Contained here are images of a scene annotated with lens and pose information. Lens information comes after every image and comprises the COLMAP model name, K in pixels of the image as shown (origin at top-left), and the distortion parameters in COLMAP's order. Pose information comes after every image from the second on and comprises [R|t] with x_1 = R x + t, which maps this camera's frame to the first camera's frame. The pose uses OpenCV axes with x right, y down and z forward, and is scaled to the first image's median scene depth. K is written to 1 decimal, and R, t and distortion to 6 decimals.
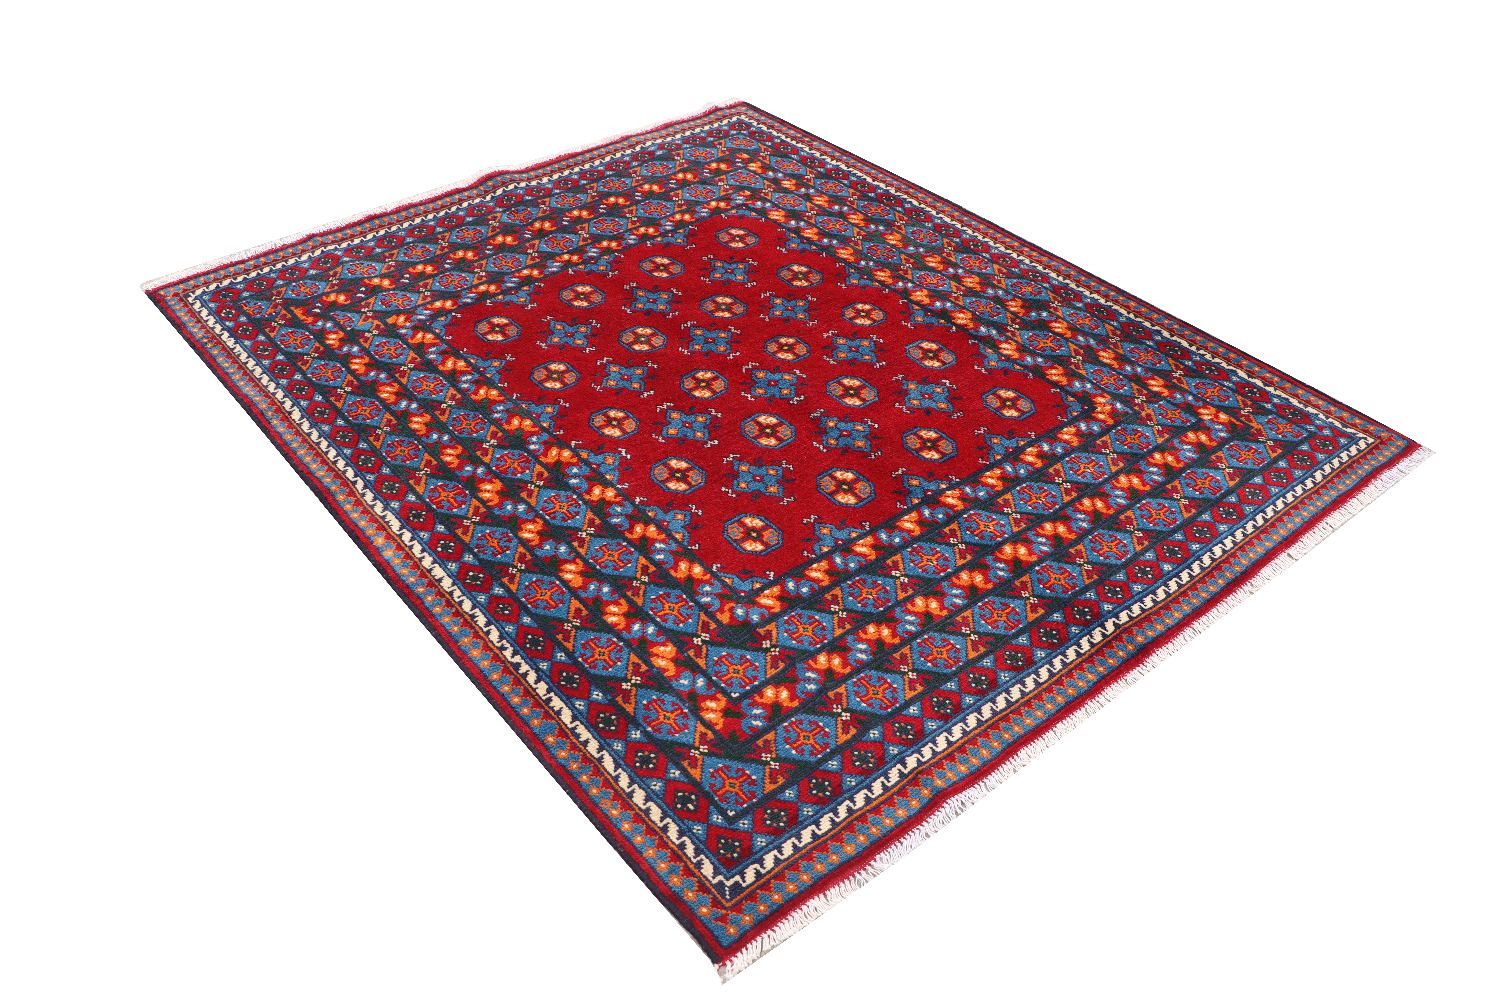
lens RADIAL K [[1295.0, 0, 747.7], [0, 1295.0, 502.9], [0, 0, 1]] dist [-0.167267, 0.133201]
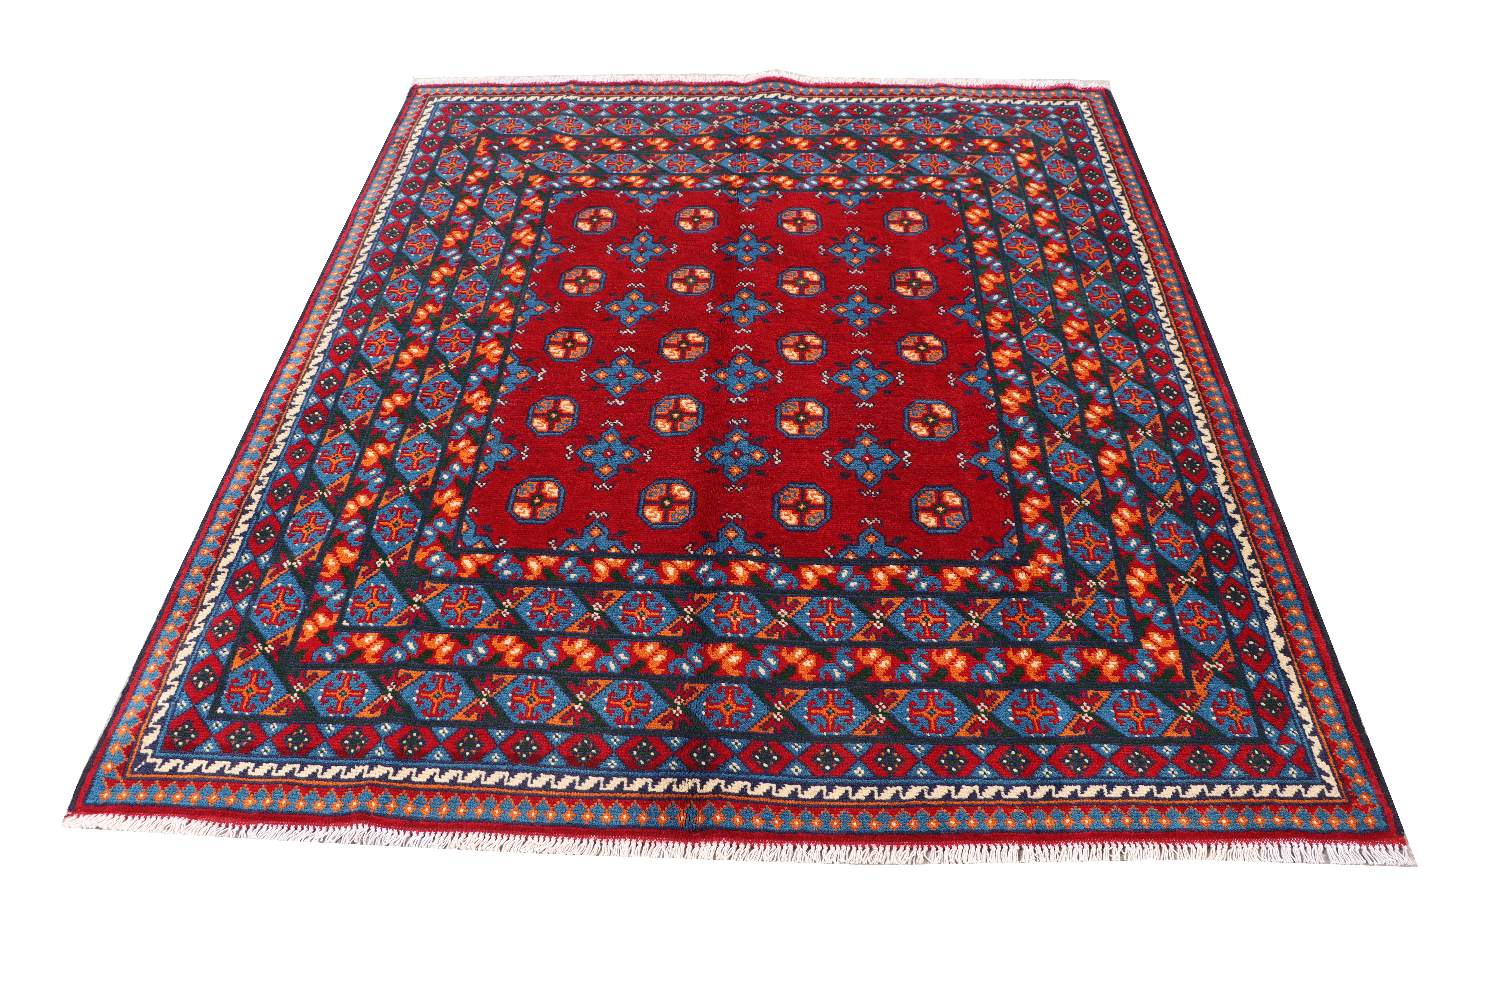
lens RADIAL K [[1295.0, 0, 740.9], [0, 1295.0, 494.8], [0, 0, 1]] dist [-0.167267, 0.133201]
pose [[0.752797, 0.435607, -0.493502, 0.526853], [-0.401036, 0.898019, 0.180921, -0.190179], [0.521984, 0.061715, 0.850719, 0.261245]]
